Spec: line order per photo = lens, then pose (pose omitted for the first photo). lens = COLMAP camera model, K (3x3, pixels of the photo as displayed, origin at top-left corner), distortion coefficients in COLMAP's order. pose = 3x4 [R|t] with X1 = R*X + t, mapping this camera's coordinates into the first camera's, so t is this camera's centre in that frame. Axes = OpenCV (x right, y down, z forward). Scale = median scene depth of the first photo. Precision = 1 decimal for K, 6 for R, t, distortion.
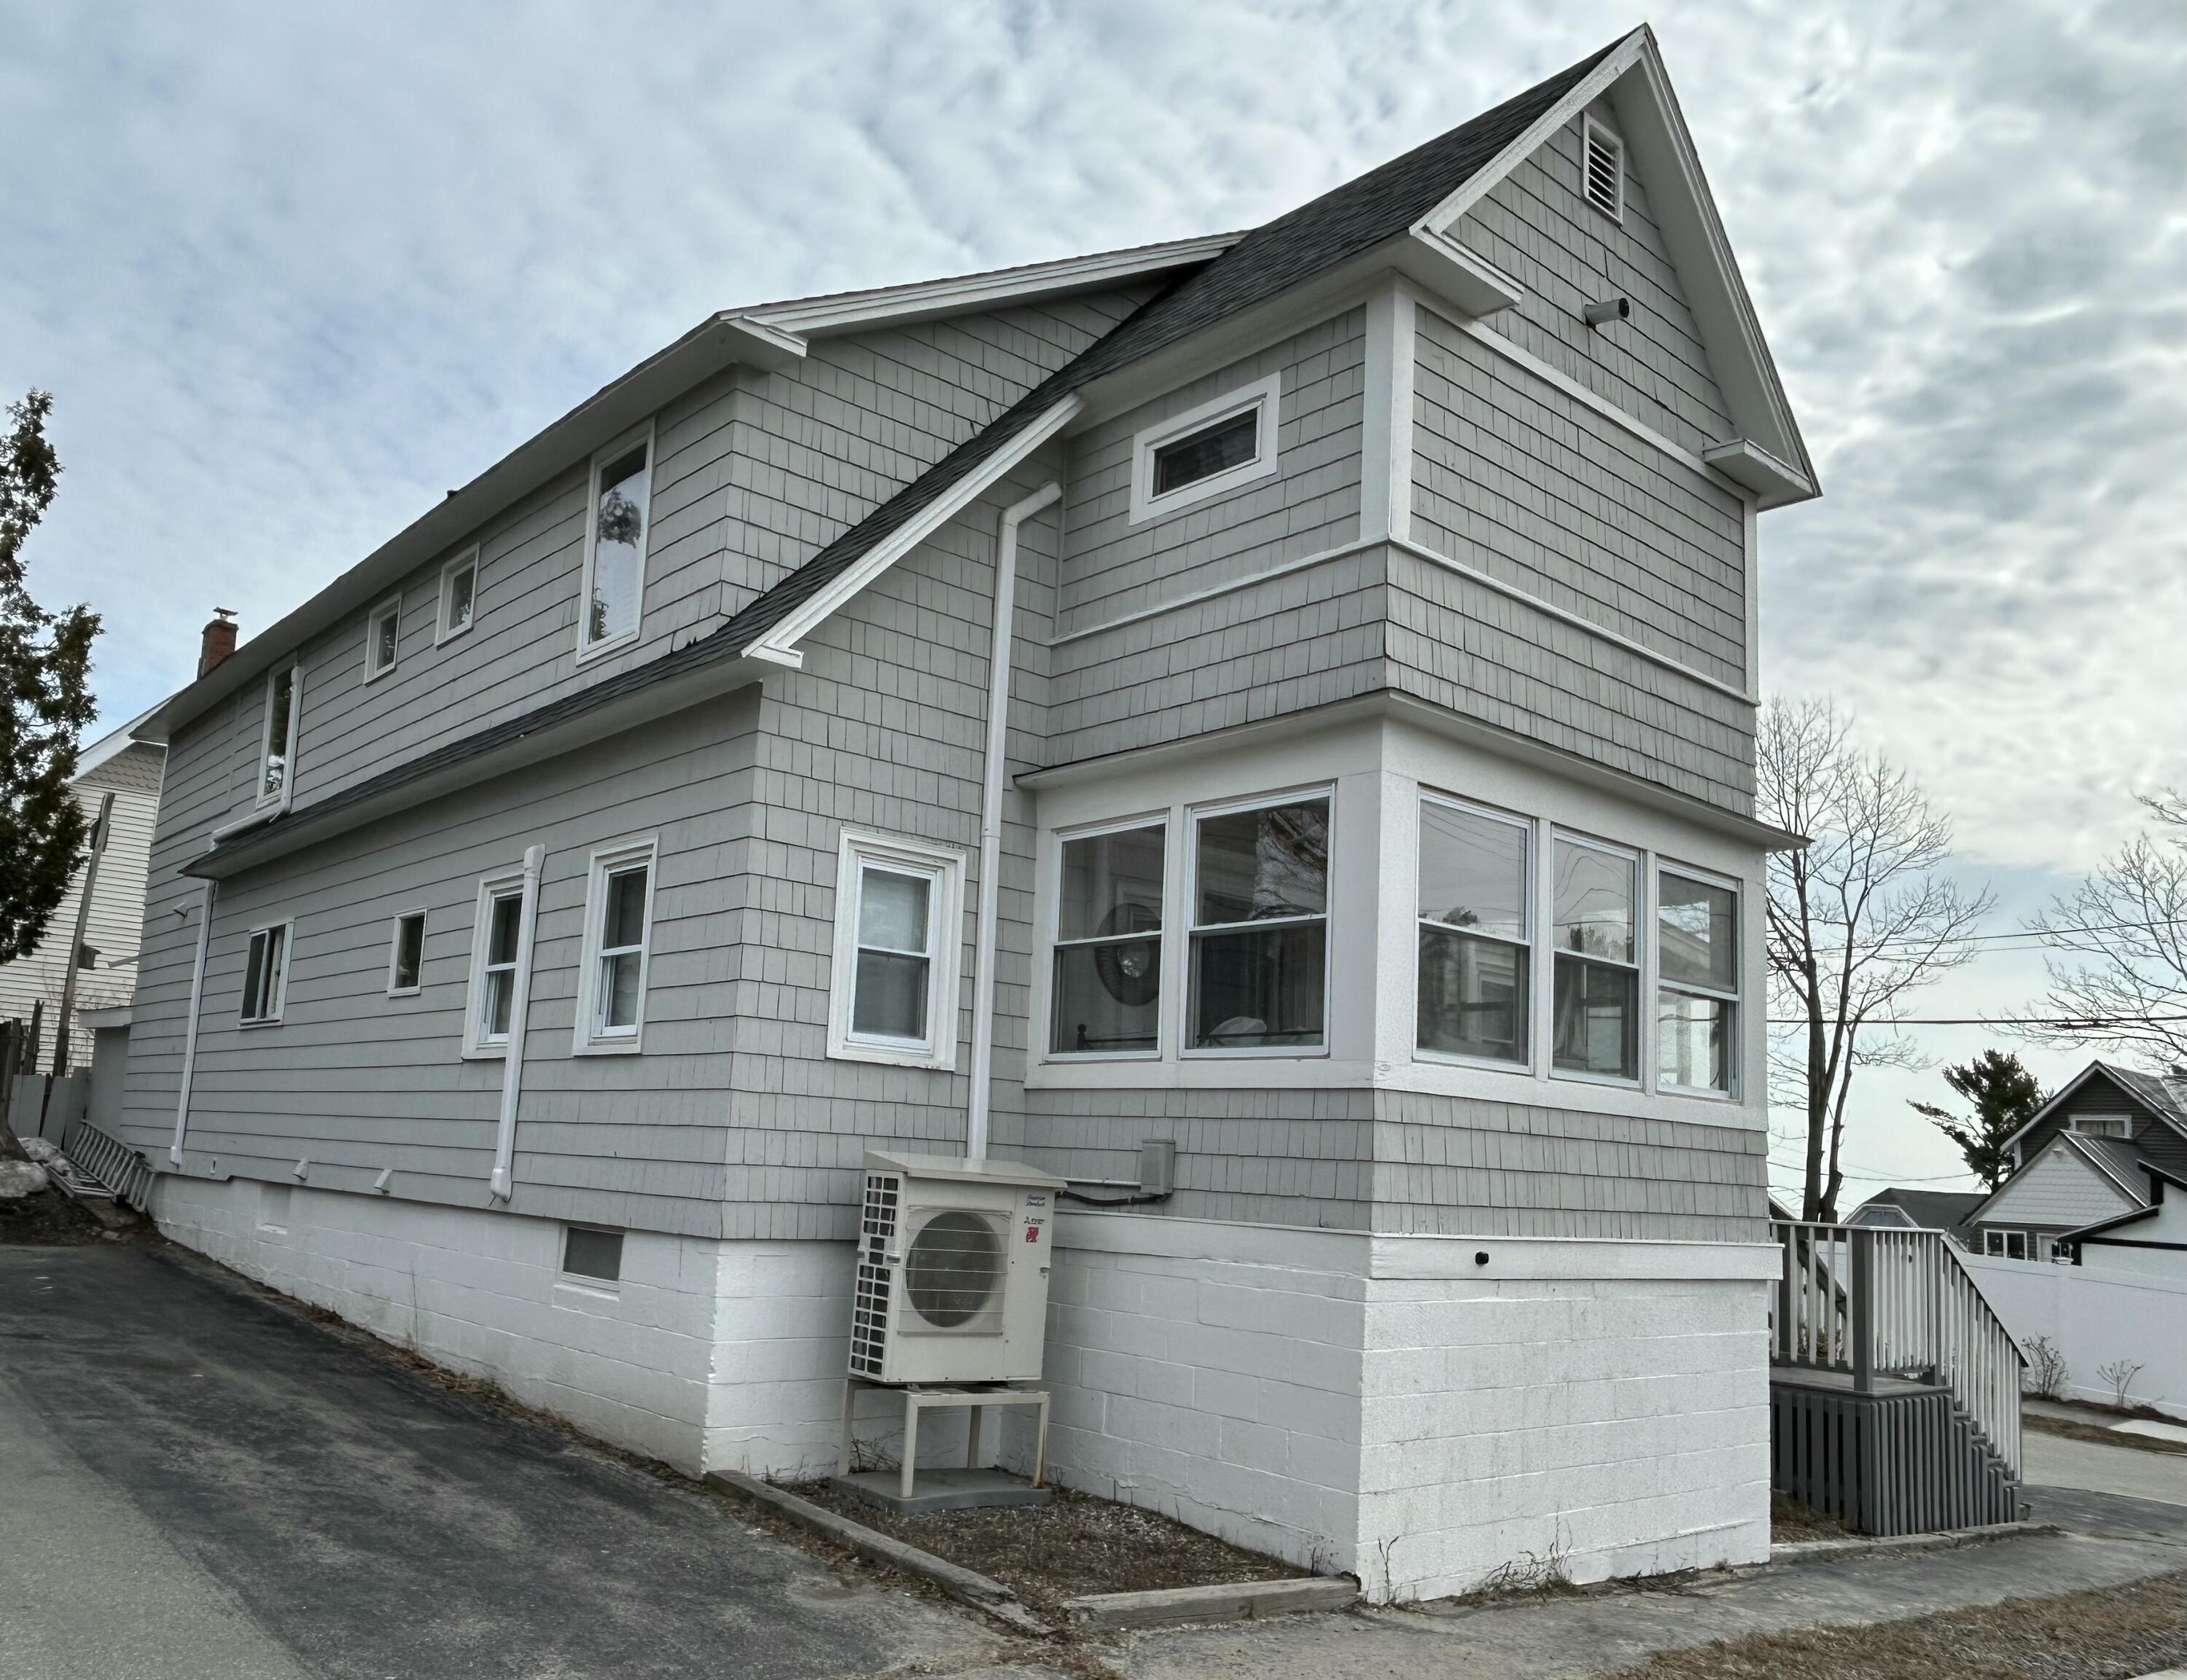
lens RADIAL K [[1647.0, 0, 1030.4], [0, 1647.0, 934.3], [0, 0, 1]] dist [0.038420, -0.050873]
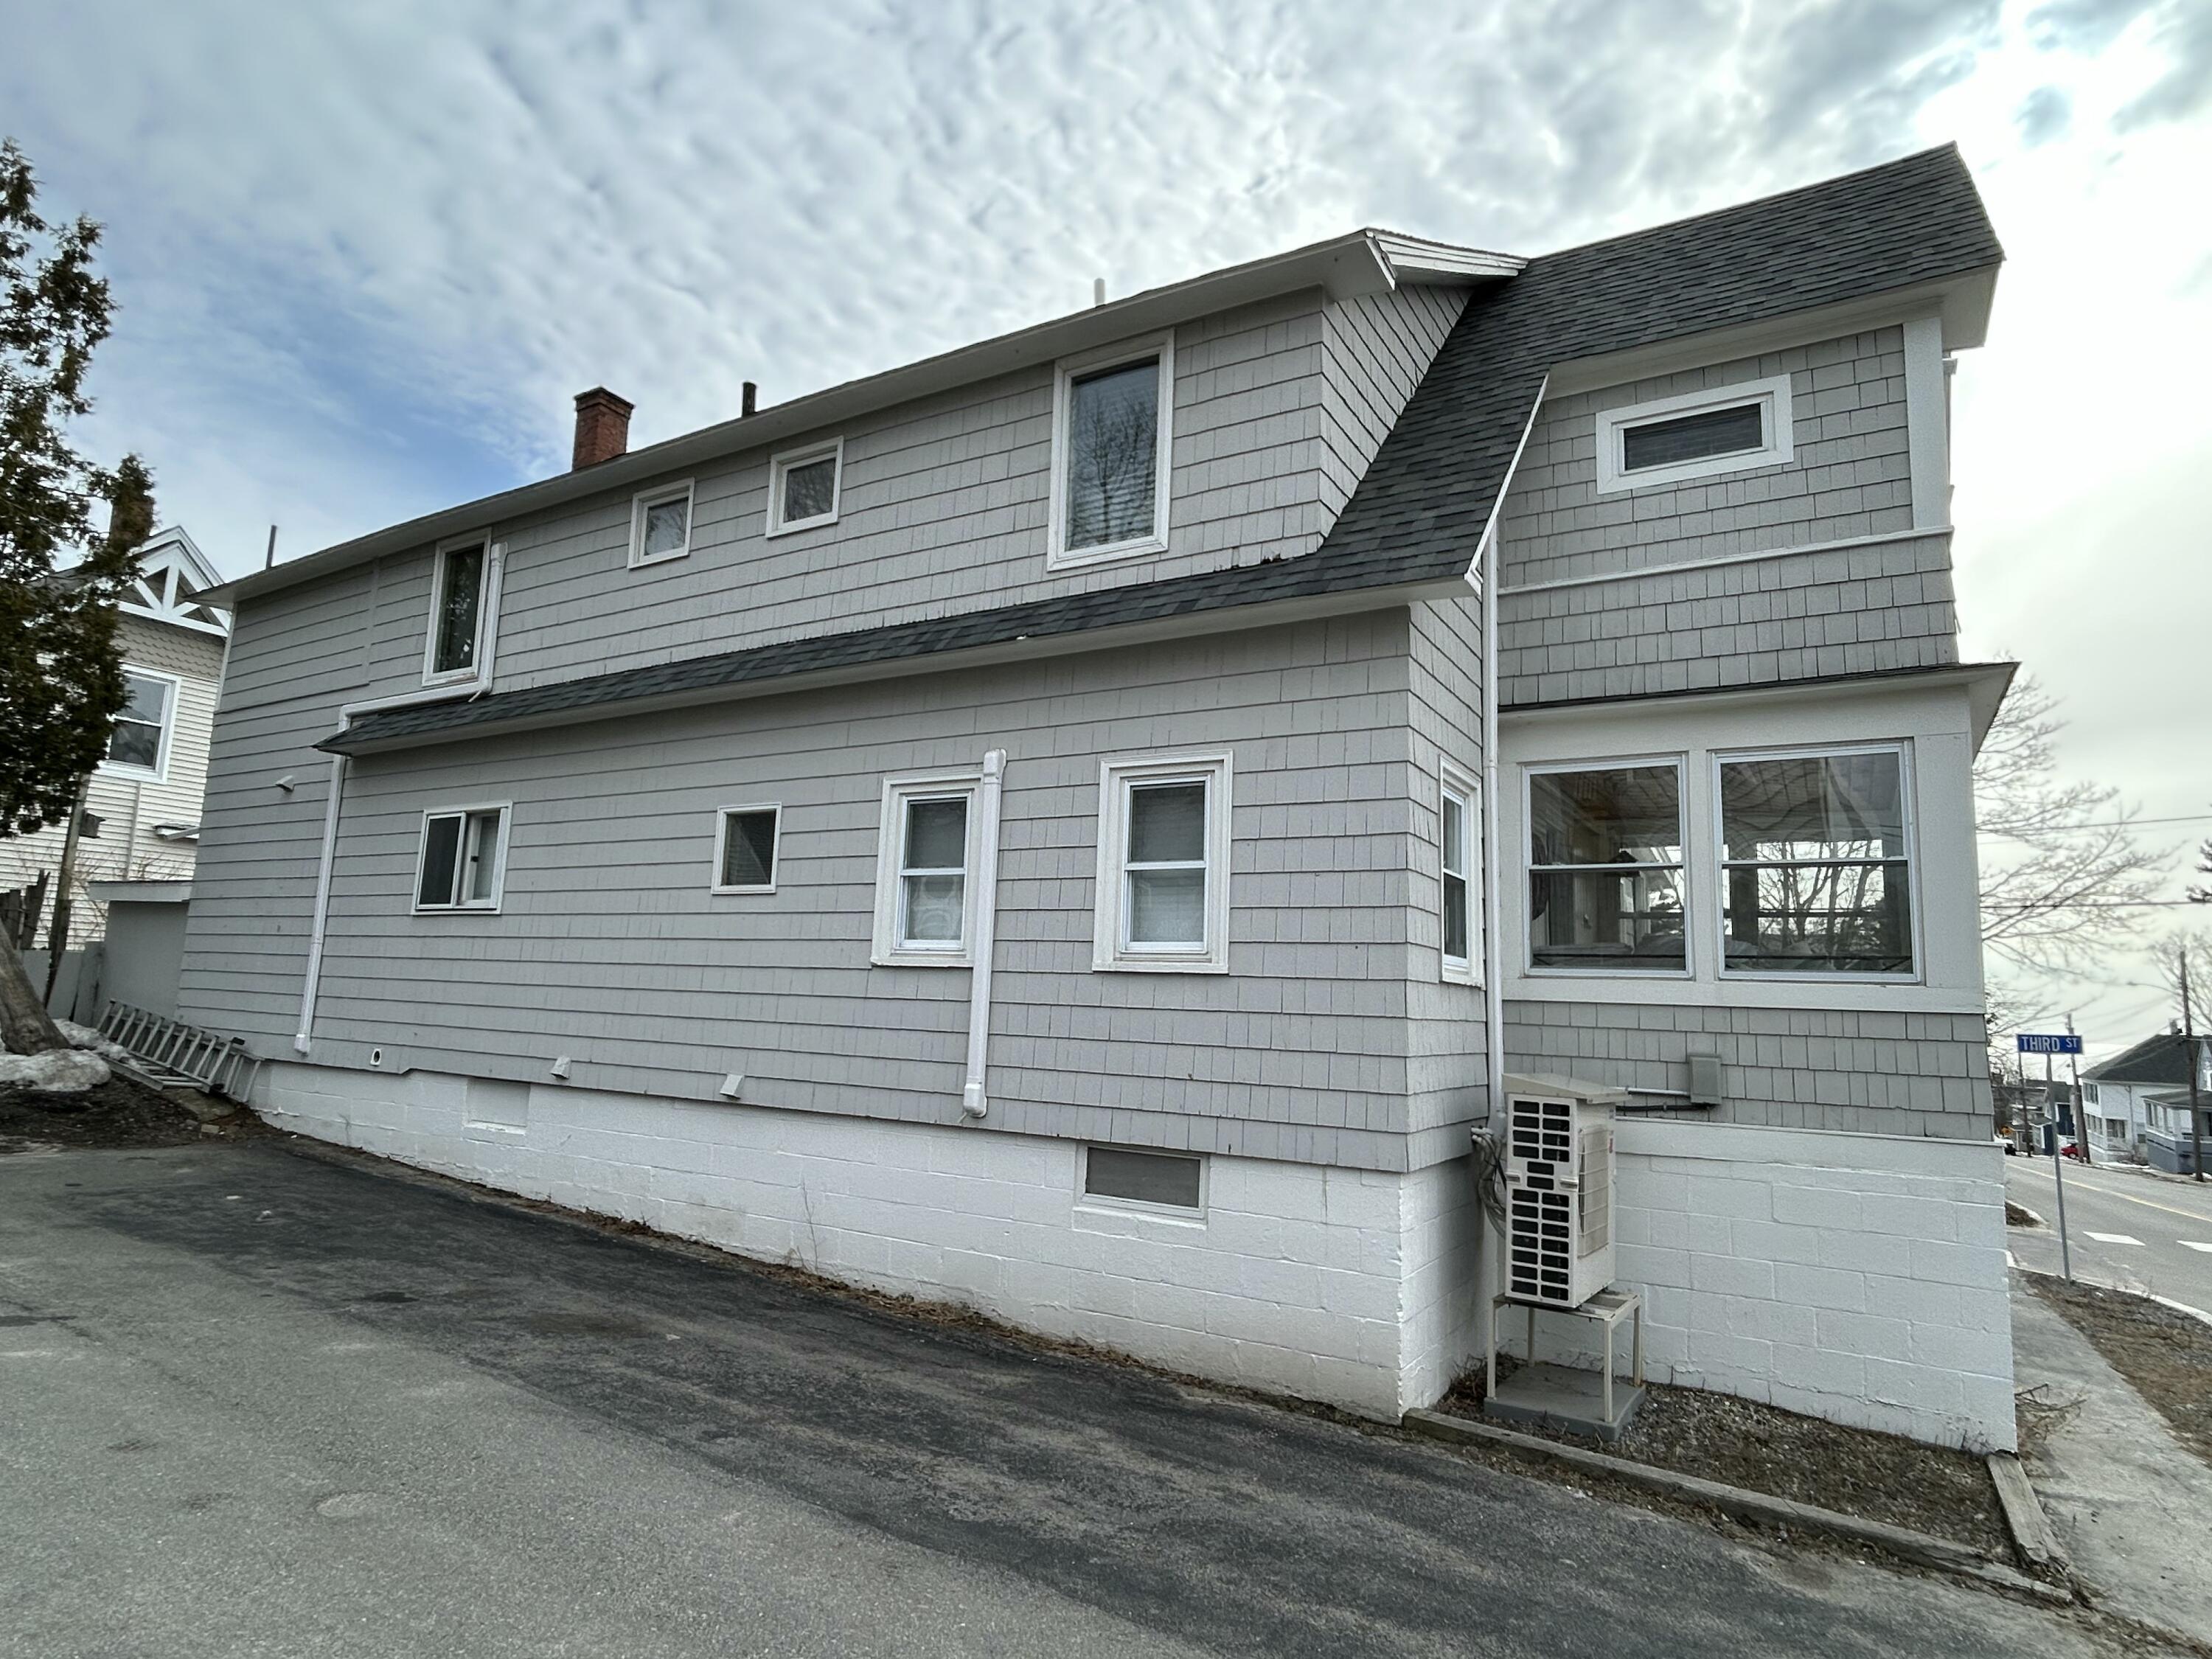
lens RADIAL K [[1205.8, 0, 1106.0], [0, 1205.8, 829.5], [0, 0, 1]] dist [0.002394, -0.001578]
pose [[0.946840, 0.029869, 0.320315, -0.520763], [-0.033233, 0.999435, 0.005040, -0.014349], [-0.319984, -0.015417, 0.947298, 0.338200]]
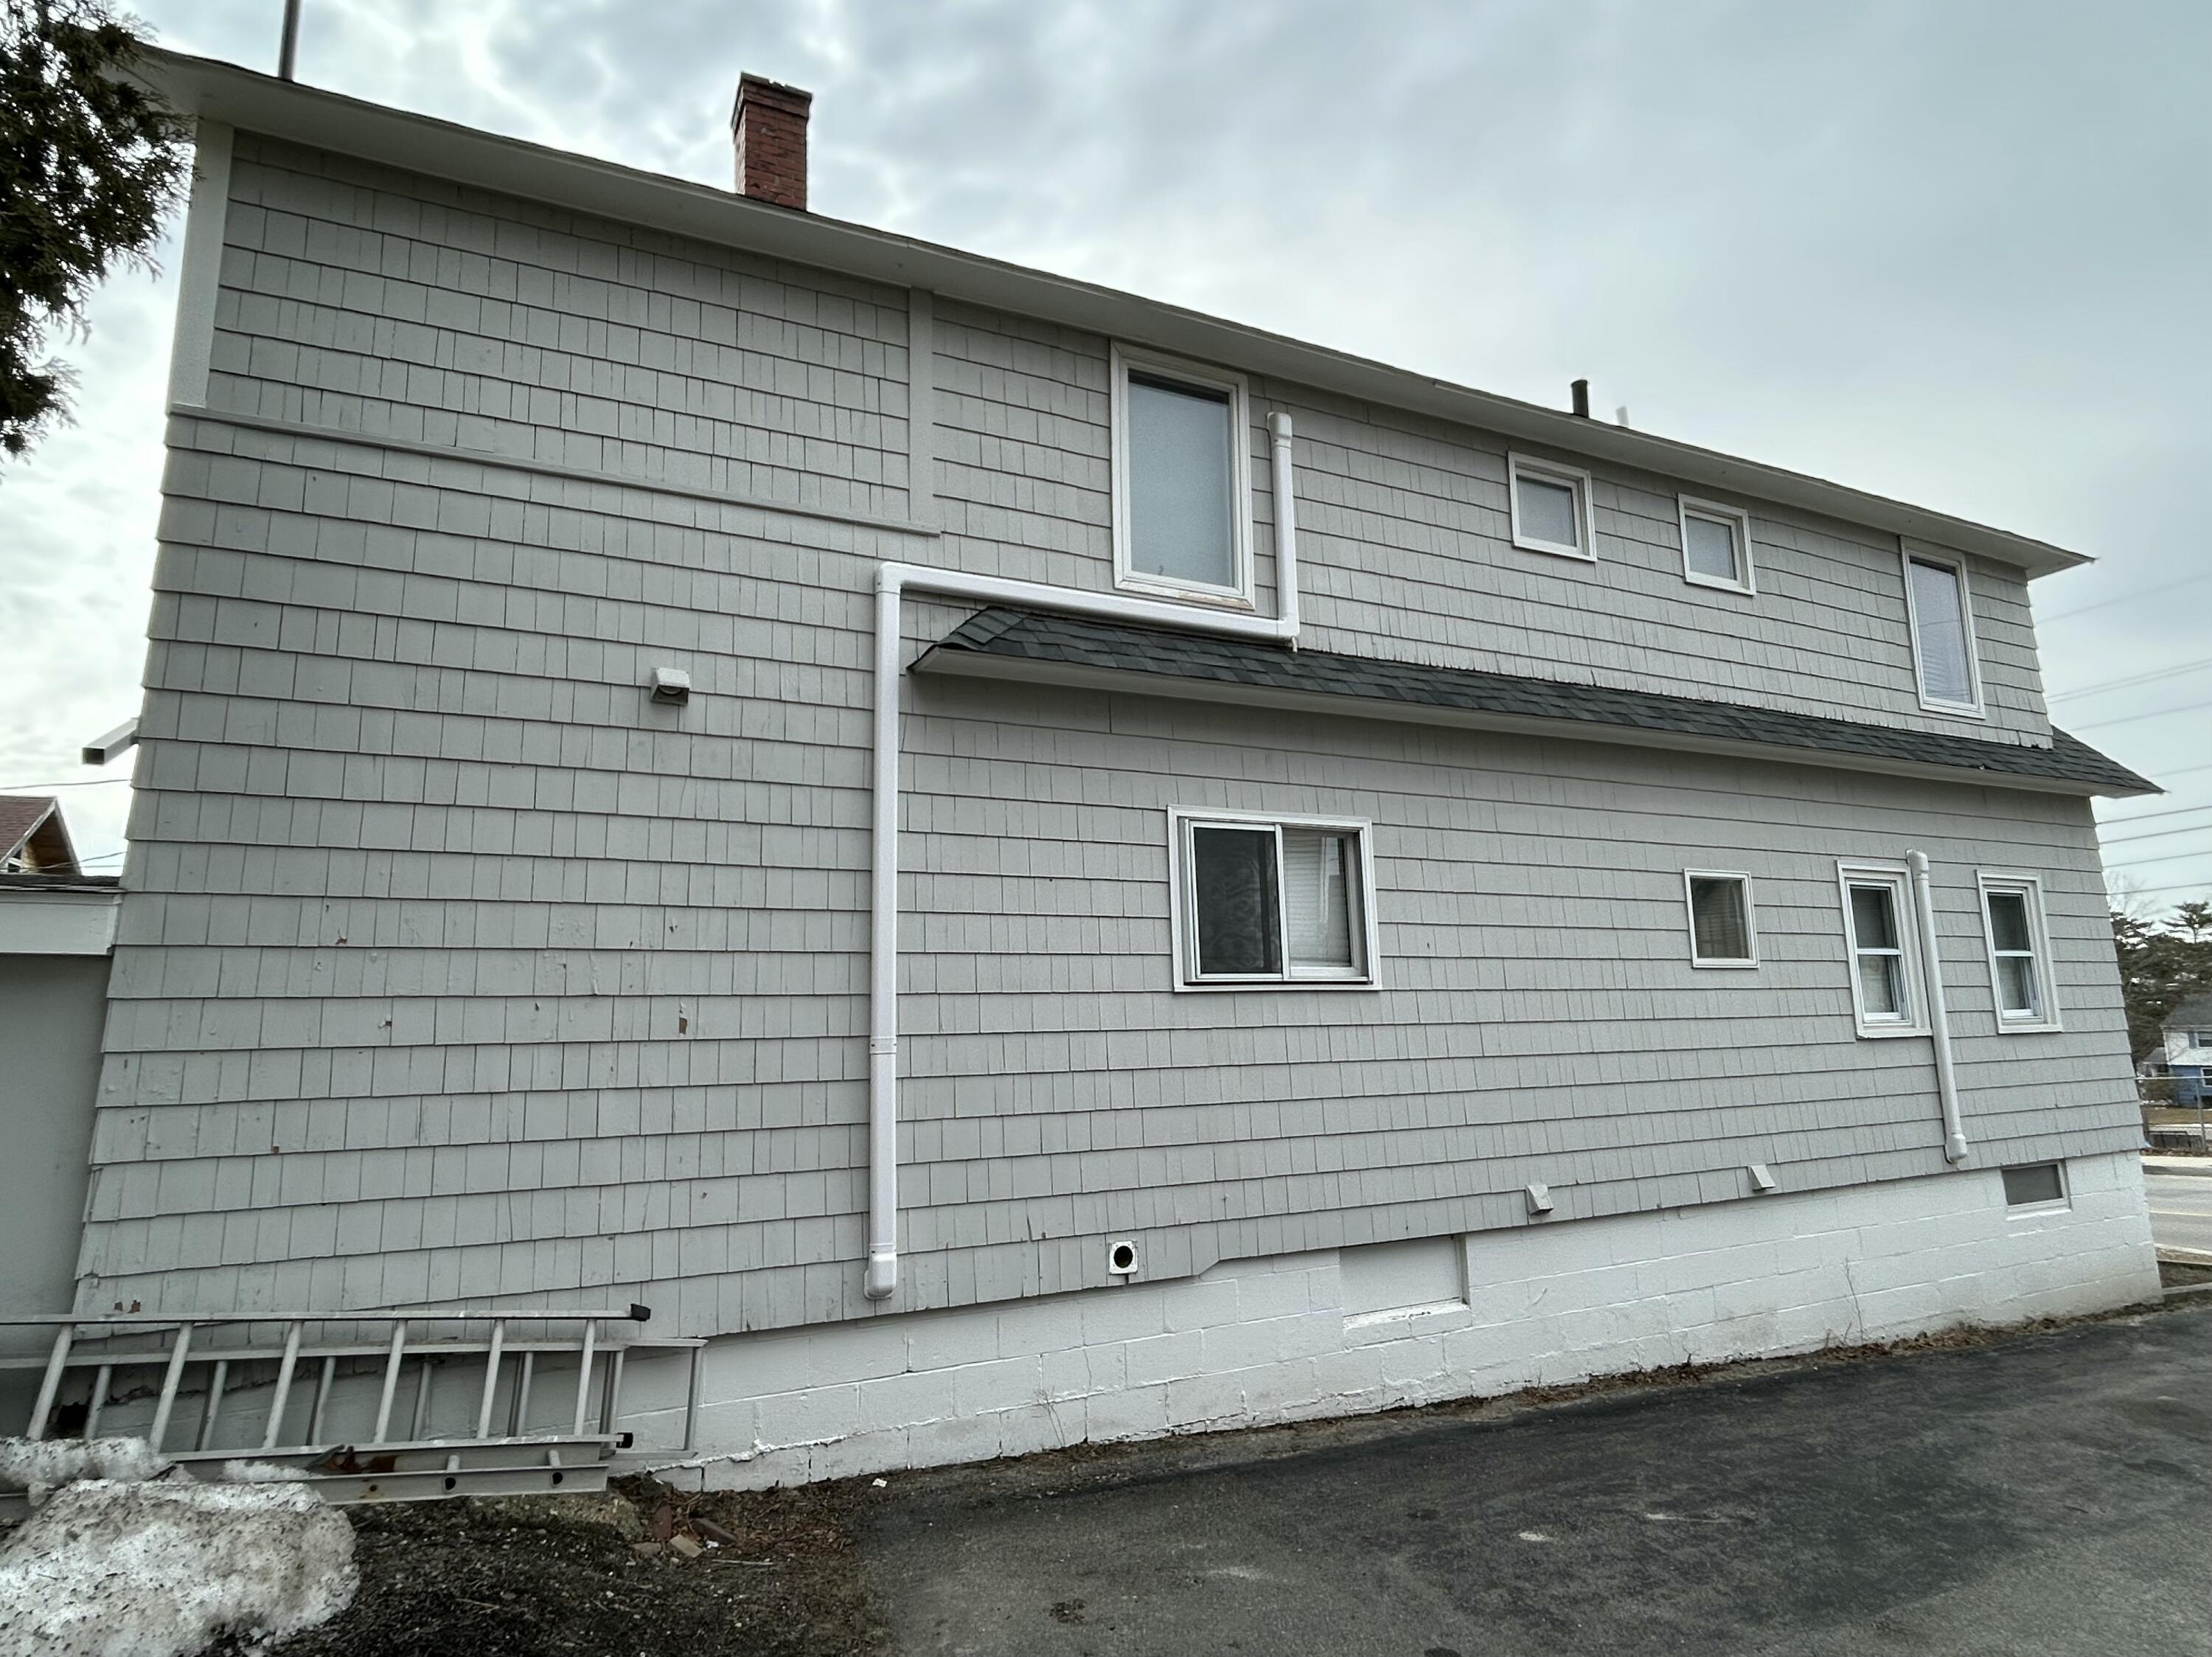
lens RADIAL K [[1258.1, 0, 1106.2], [0, 1258.1, 845.0], [0, 0, 1]] dist [0.000250, 0.001251]
pose [[0.231572, 0.100234, 0.967640, -1.441101], [-0.090758, 0.992566, -0.081096, 0.073223], [-0.968575, -0.069041, 0.238948, 1.501772]]
